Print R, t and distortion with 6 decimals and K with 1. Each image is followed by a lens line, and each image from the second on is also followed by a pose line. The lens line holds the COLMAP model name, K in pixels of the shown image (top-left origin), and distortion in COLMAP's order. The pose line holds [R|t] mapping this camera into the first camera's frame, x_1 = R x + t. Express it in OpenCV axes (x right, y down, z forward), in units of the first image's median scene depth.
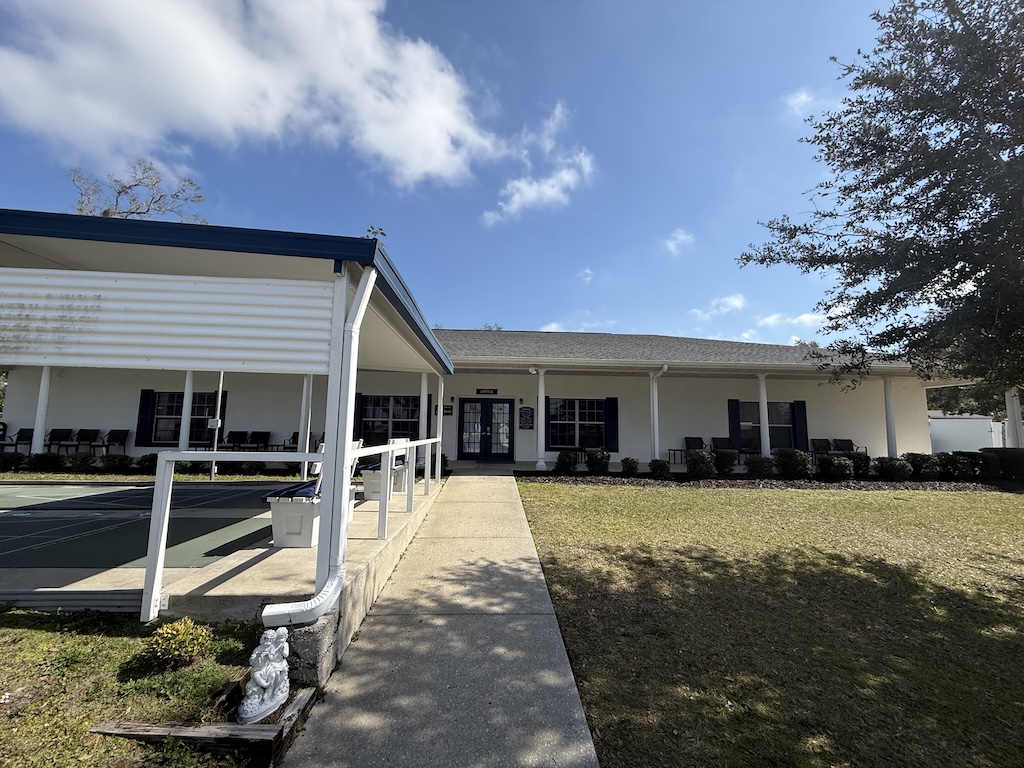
lens RADIAL K [[408.3, 0, 512.0], [0, 408.3, 384.0], [0, 0, 1]] dist [-0.000280, -0.000554]
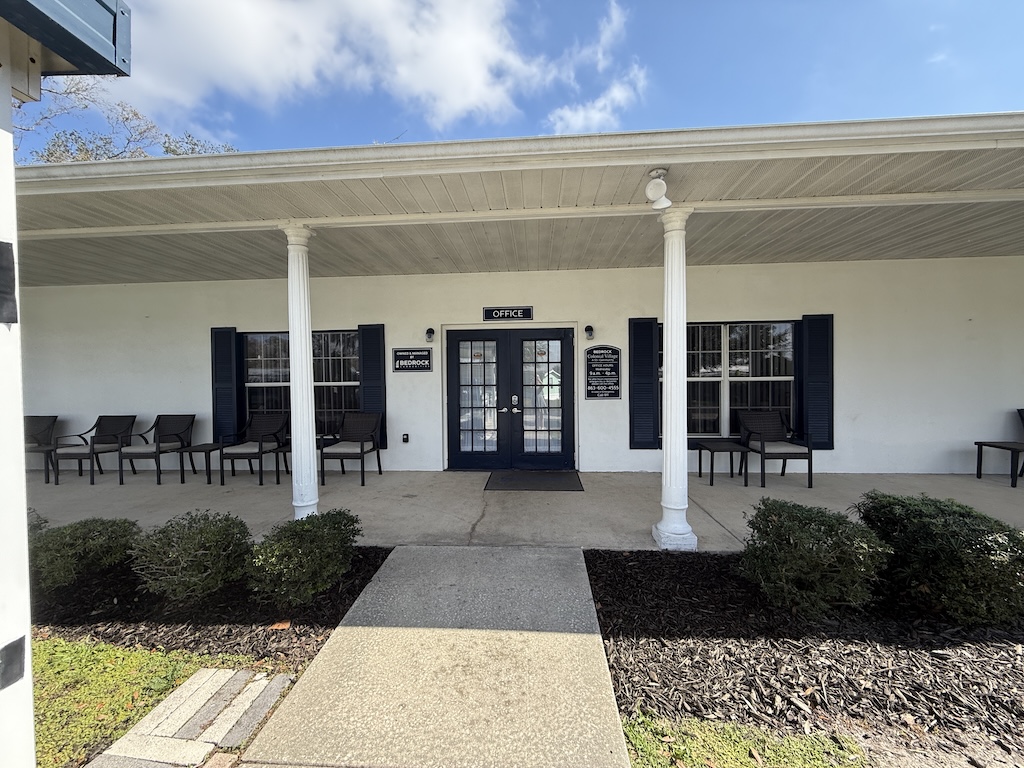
lens RADIAL K [[408.3, 0, 512.0], [0, 408.3, 384.0], [0, 0, 1]] dist [-0.000280, -0.000554]
pose [[0.989978, -0.026479, -0.138719, 0.002344], [0.040540, 0.994207, 0.099545, 0.254360], [0.135279, -0.104171, 0.985316, 2.901612]]
